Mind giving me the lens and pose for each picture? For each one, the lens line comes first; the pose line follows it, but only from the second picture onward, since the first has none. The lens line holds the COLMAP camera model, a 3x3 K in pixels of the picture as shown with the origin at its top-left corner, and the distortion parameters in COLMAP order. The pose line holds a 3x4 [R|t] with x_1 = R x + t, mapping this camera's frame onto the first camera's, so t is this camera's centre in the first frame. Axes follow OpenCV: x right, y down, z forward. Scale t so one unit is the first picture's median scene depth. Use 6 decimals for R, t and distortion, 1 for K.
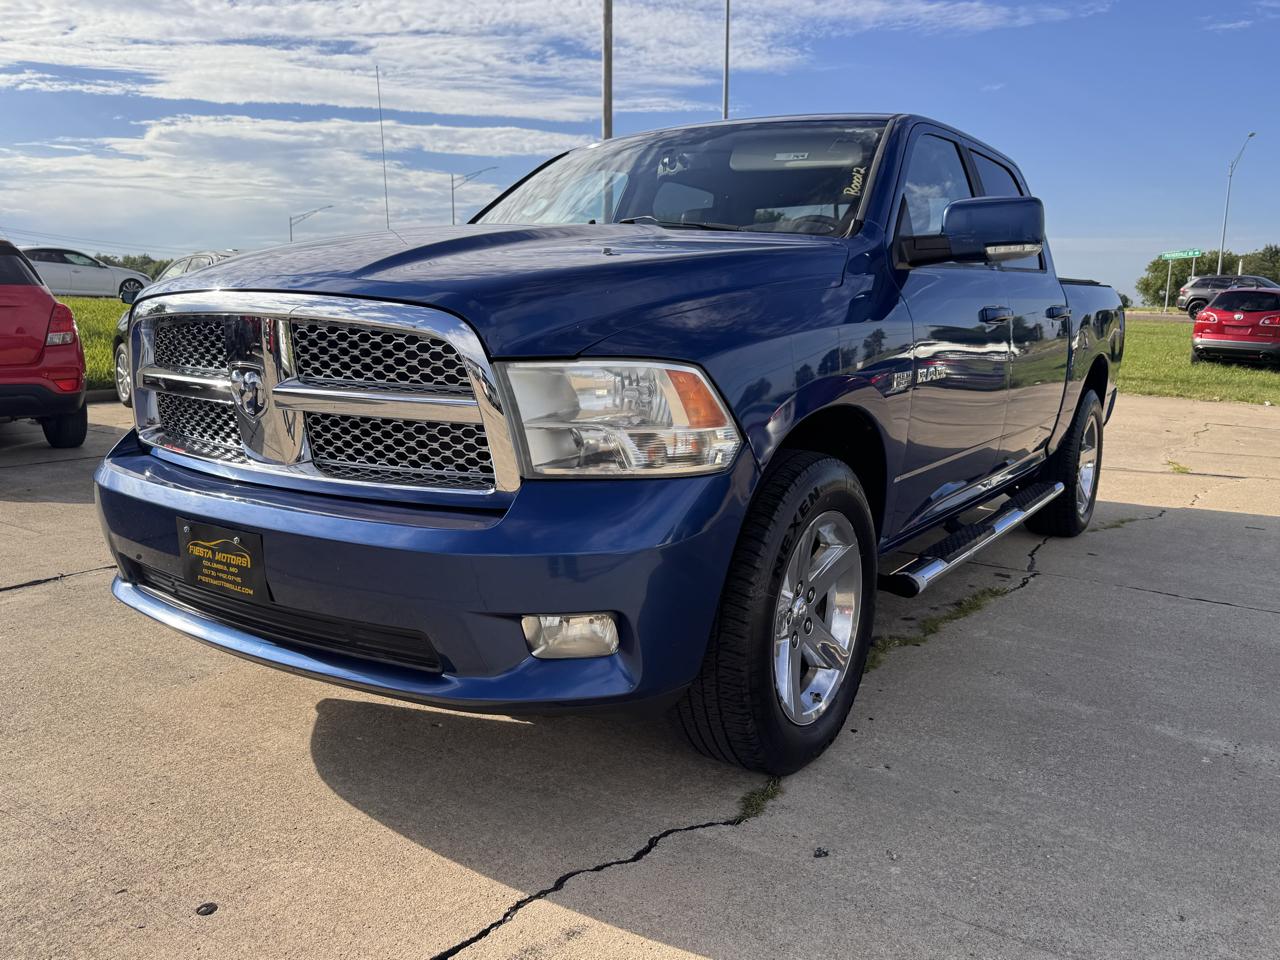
lens RADIAL K [[997.4, 0, 696.5], [0, 997.4, 495.6], [0, 0, 1]] dist [-0.005296, -0.007546]
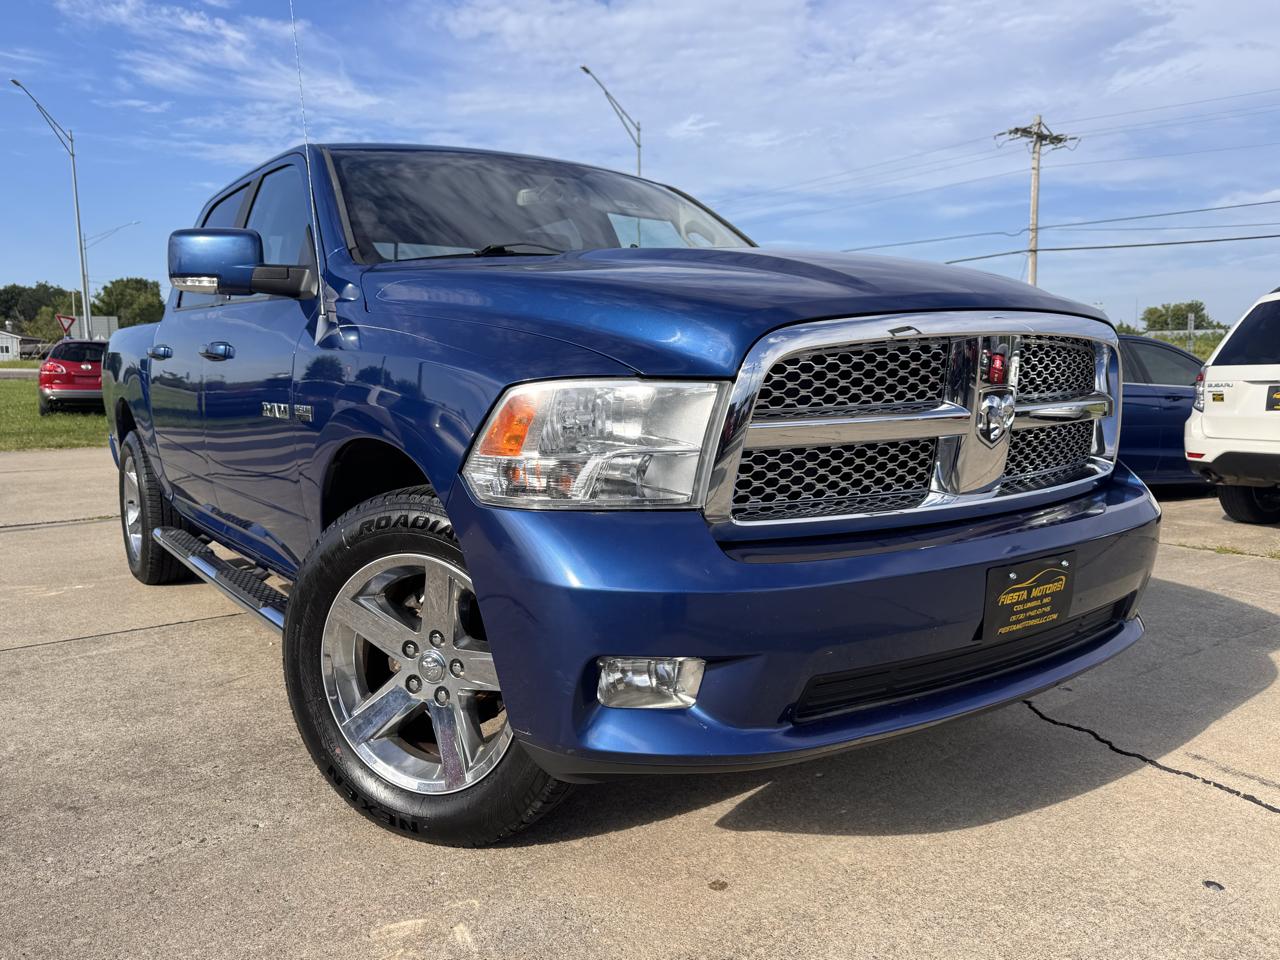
lens RADIAL K [[981.7, 0, 581.9], [0, 981.7, 484.1], [0, 0, 1]] dist [-0.035640, -0.002151]
pose [[0.412490, -0.137891, 0.900466, -1.355565], [0.194098, 0.979083, 0.061016, -0.161983], [-0.890044, 0.149610, 0.430626, 0.909280]]
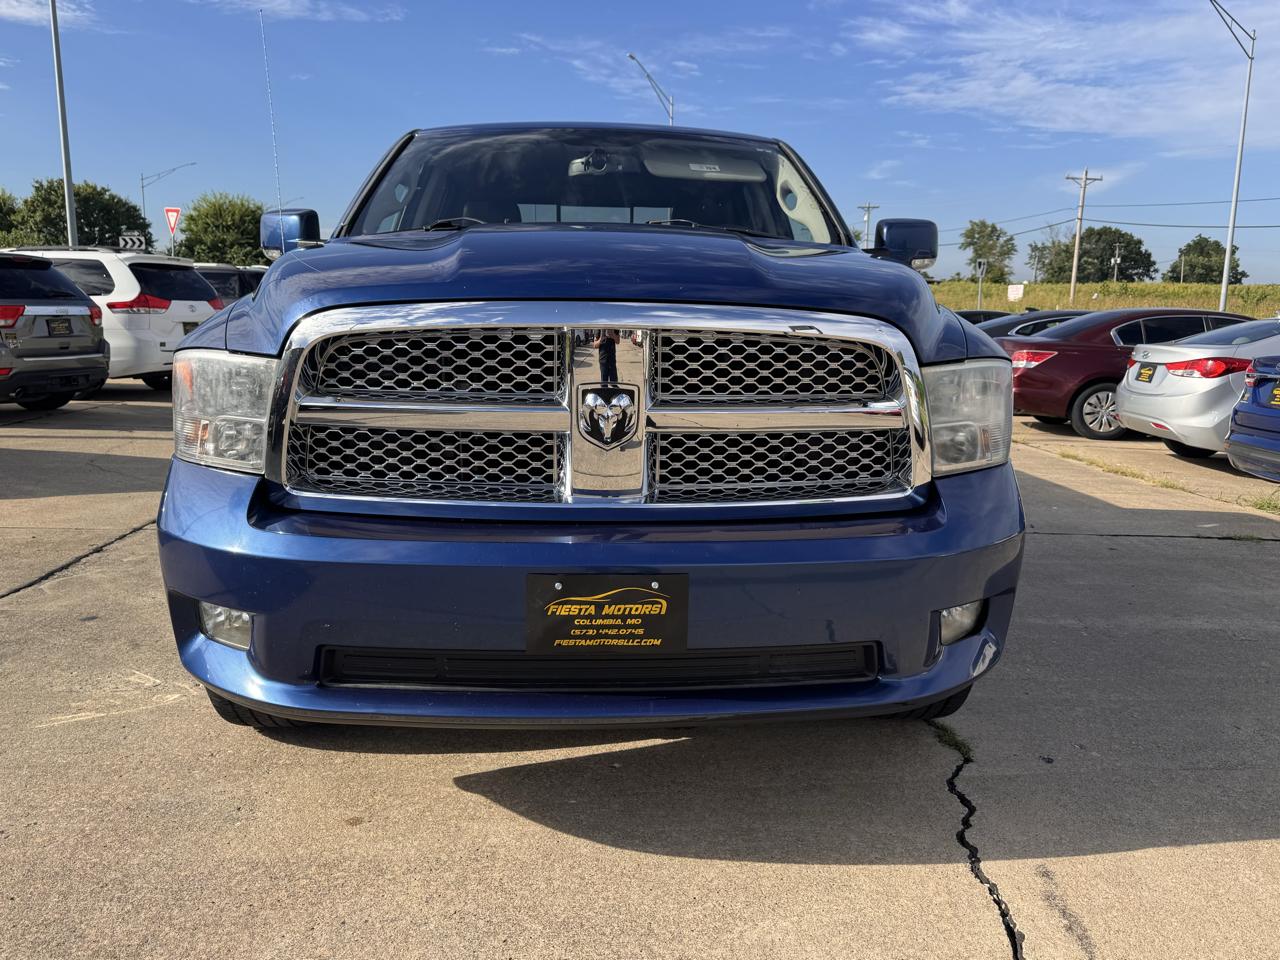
lens RADIAL K [[964.1, 0, 697.8], [0, 964.1, 478.5], [0, 0, 1]] dist [0.010263, -0.014139]
pose [[0.797545, -0.103889, 0.594247, -0.832930], [0.105668, 0.993888, 0.031938, -0.063343], [-0.593933, 0.037321, 0.803648, 0.275025]]
